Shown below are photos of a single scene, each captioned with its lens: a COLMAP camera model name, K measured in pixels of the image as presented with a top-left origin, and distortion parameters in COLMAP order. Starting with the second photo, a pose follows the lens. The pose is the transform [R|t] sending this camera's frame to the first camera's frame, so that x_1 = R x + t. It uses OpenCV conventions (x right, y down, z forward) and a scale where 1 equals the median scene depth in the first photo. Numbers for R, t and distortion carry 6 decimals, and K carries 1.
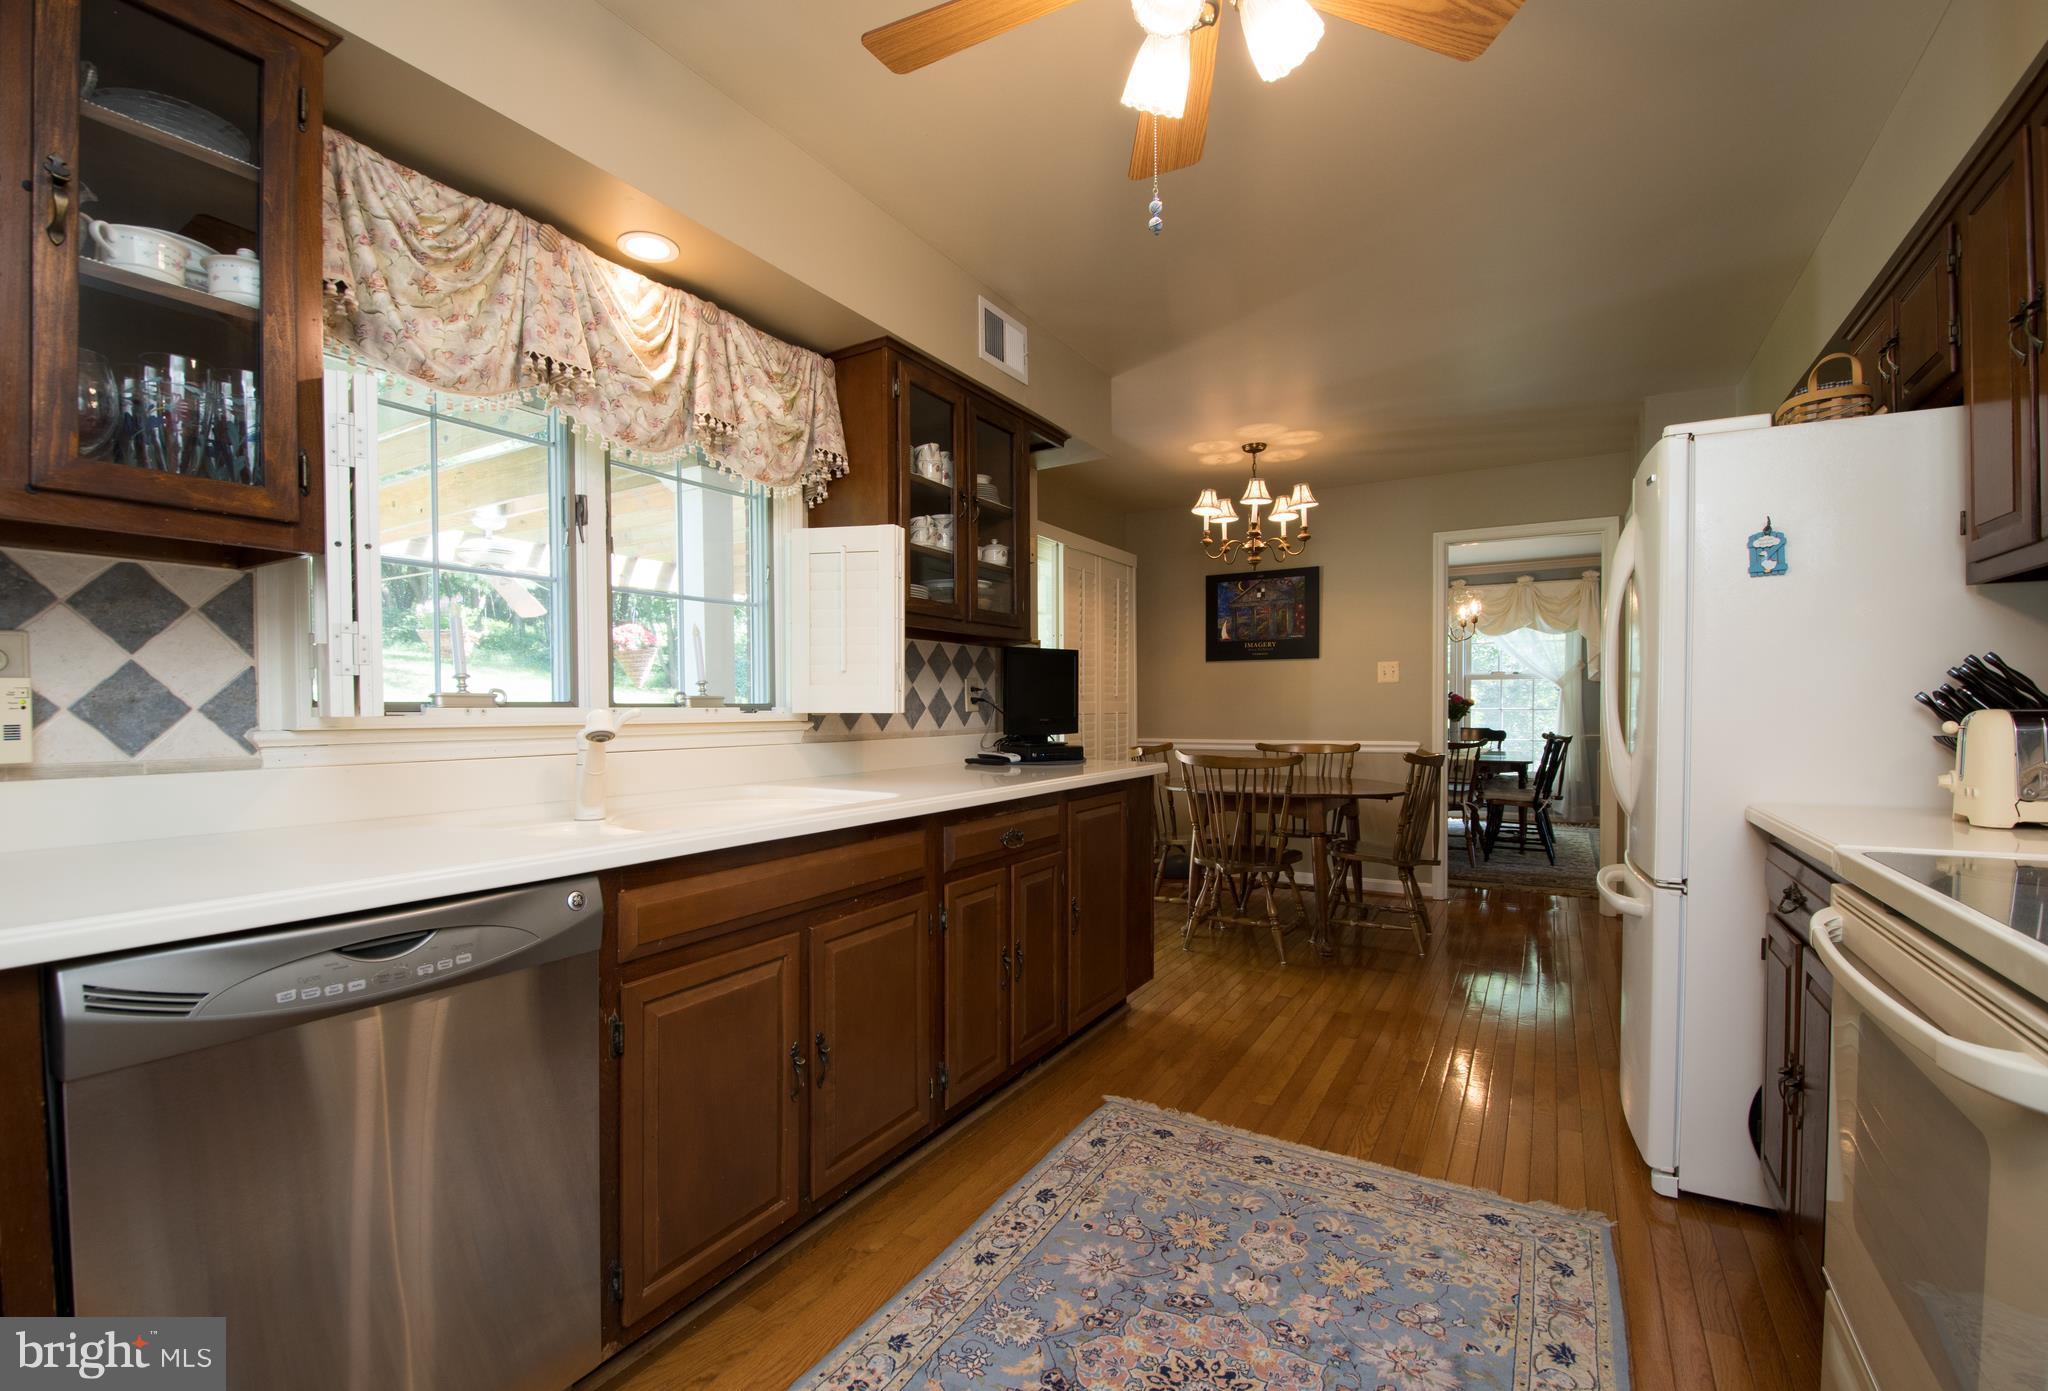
lens RADIAL K [[933.3, 0, 1017.3], [0, 933.3, 703.5], [0, 0, 1]] dist [0.006250, 0.000728]
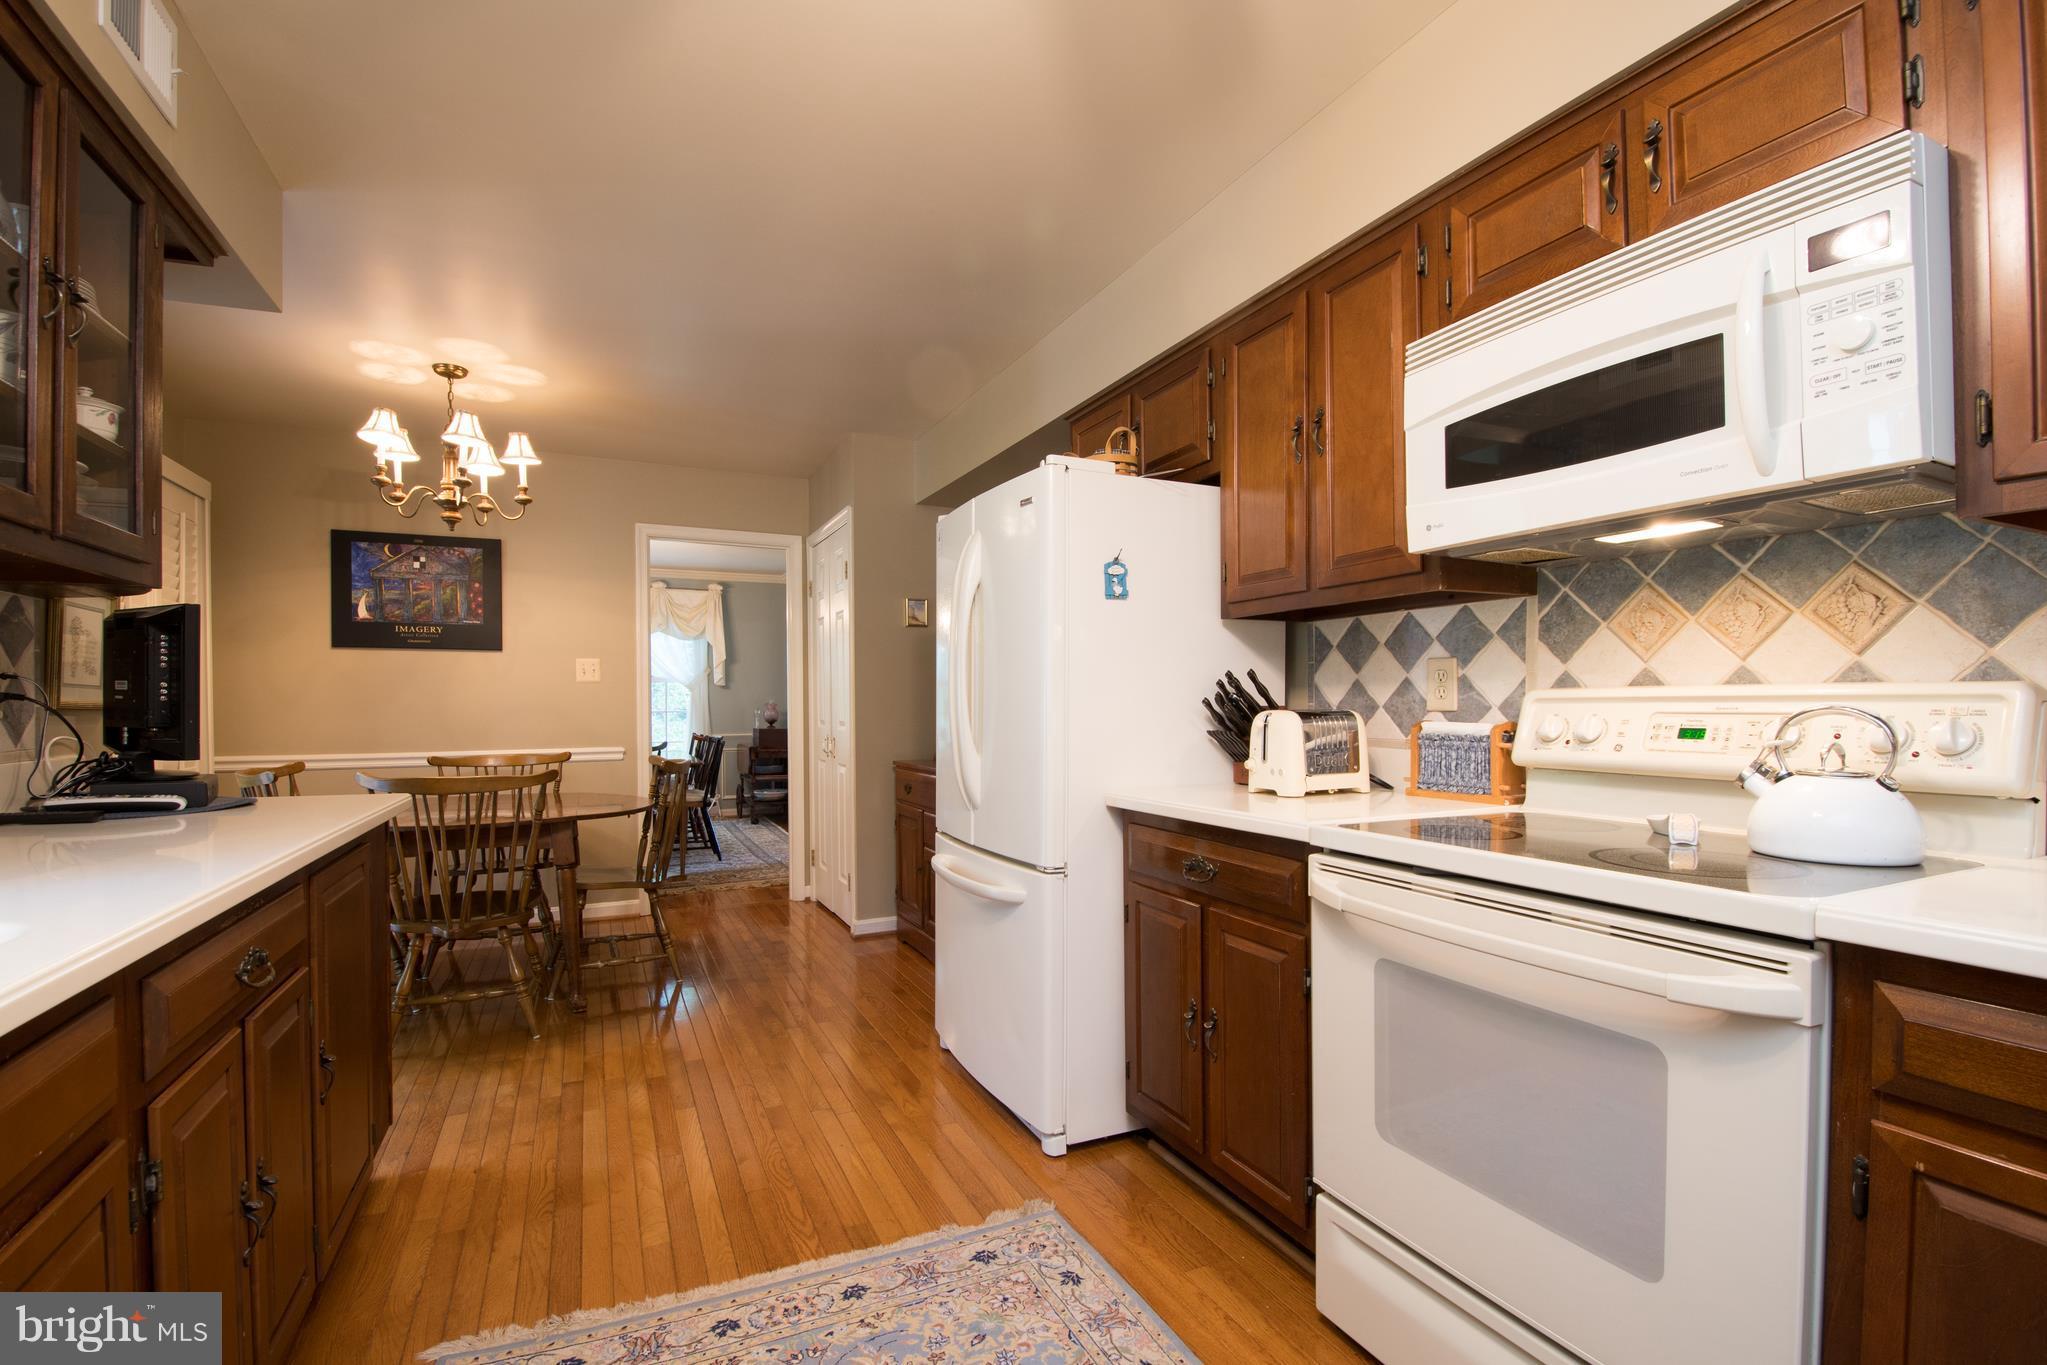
lens RADIAL K [[910.5, 0, 1015.8], [0, 910.5, 701.5], [0, 0, 1]] dist [0.007702, -0.001591]
pose [[0.572810, 0.005311, 0.819671, -0.135307], [-0.001793, 0.999985, -0.005226, 0.000217], [-0.819686, 0.001524, 0.572811, 0.274474]]
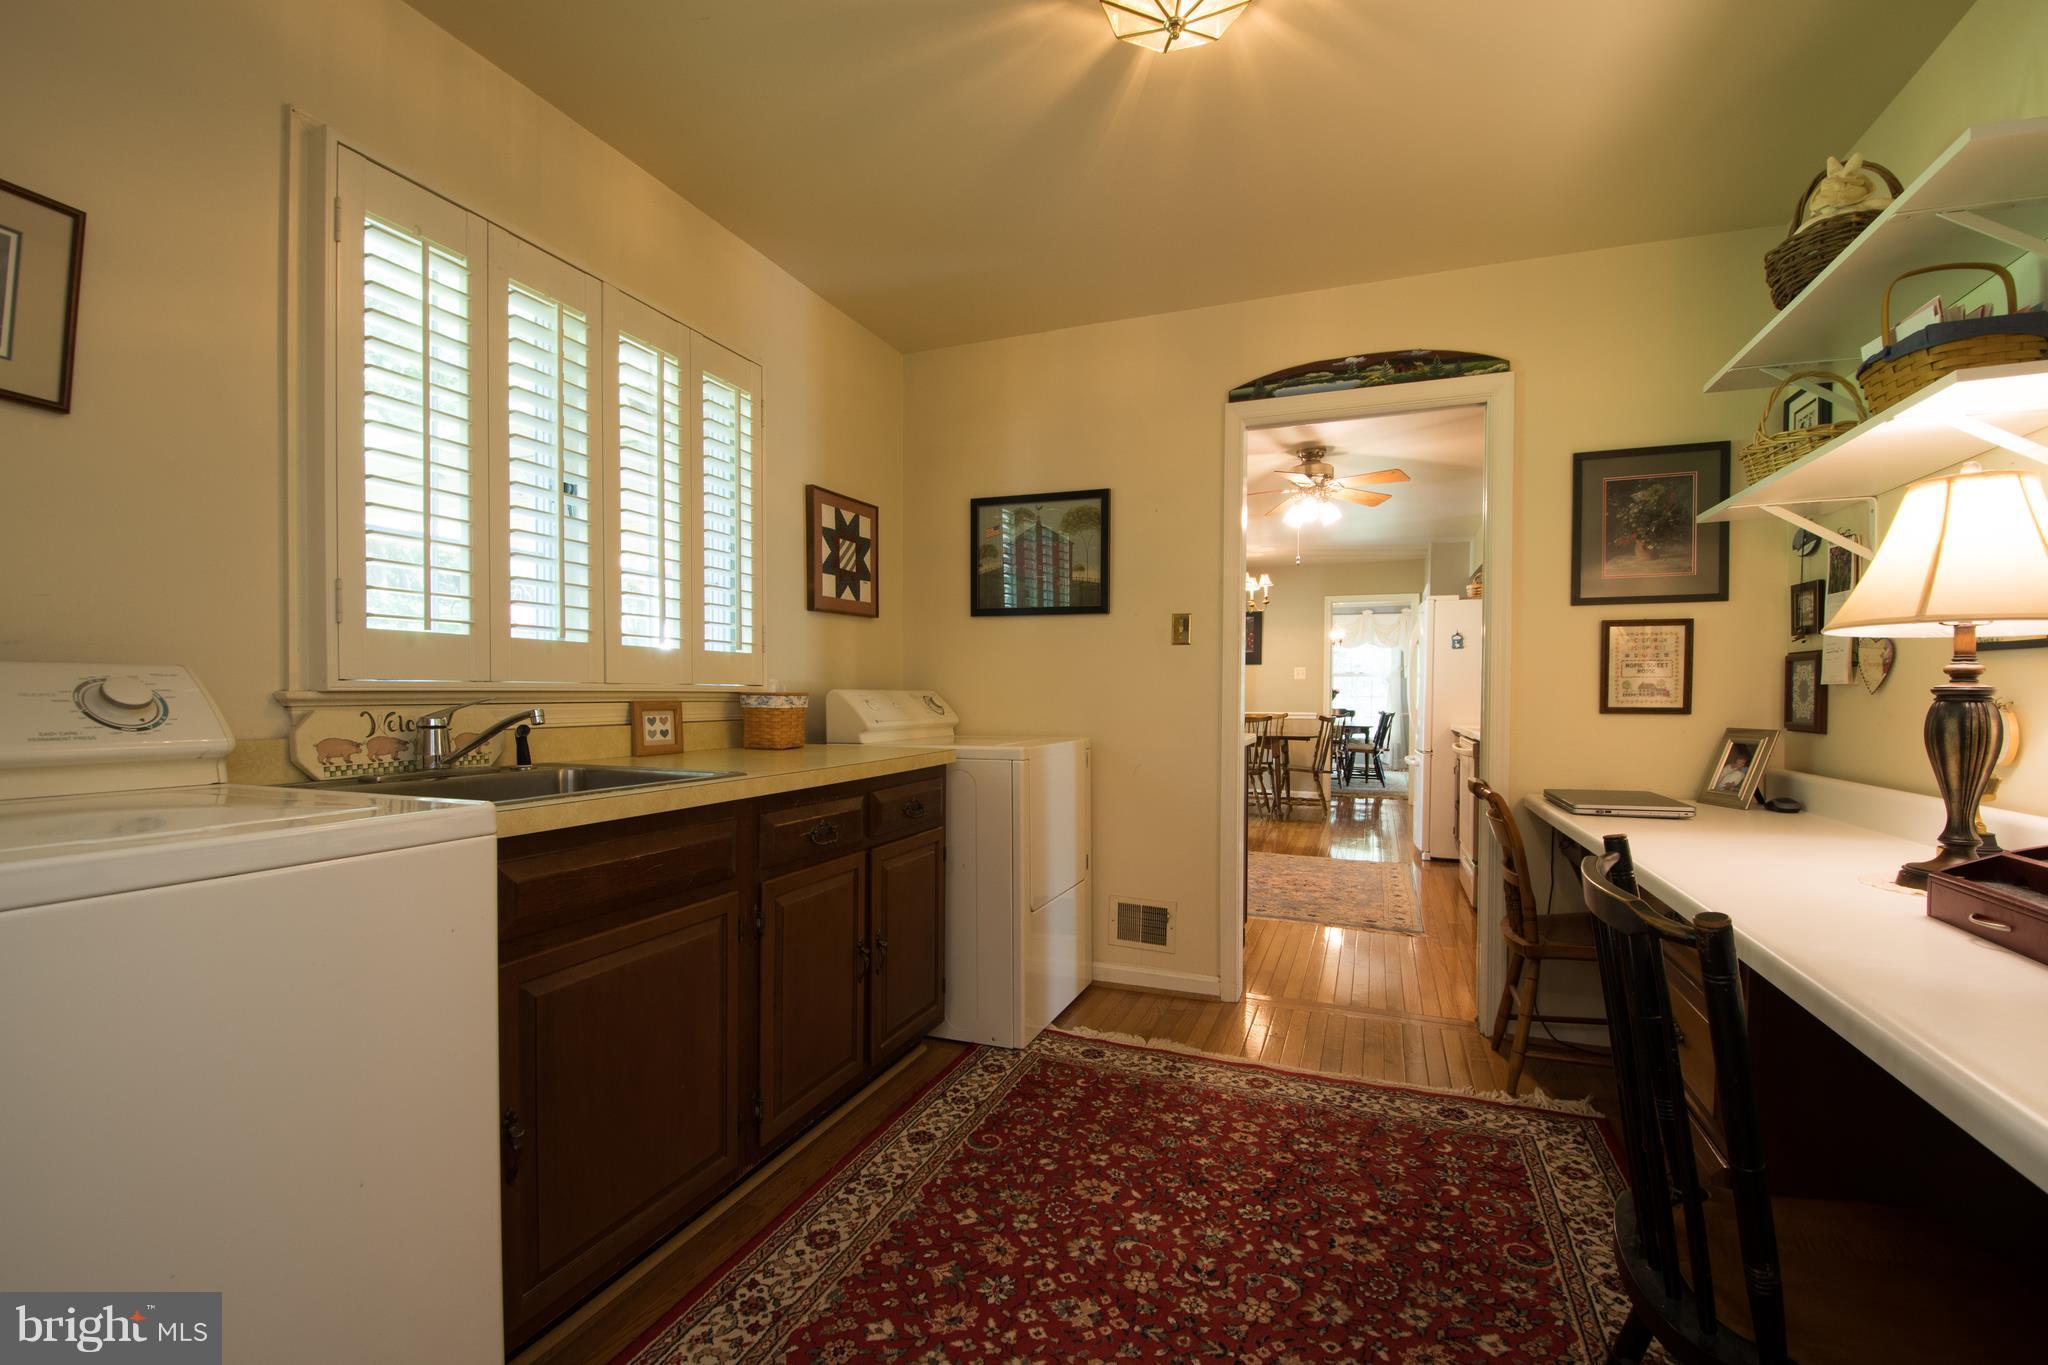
lens RADIAL K [[910.9, 0, 1017.4], [0, 910.9, 689.2], [0, 0, 1]] dist [0.007702, -0.001591]
pose [[0.989372, 0.018104, 0.144275, -0.635475], [-0.018089, 0.999835, -0.001411, 0.014424], [-0.144277, -0.001214, 0.989537, -1.055881]]
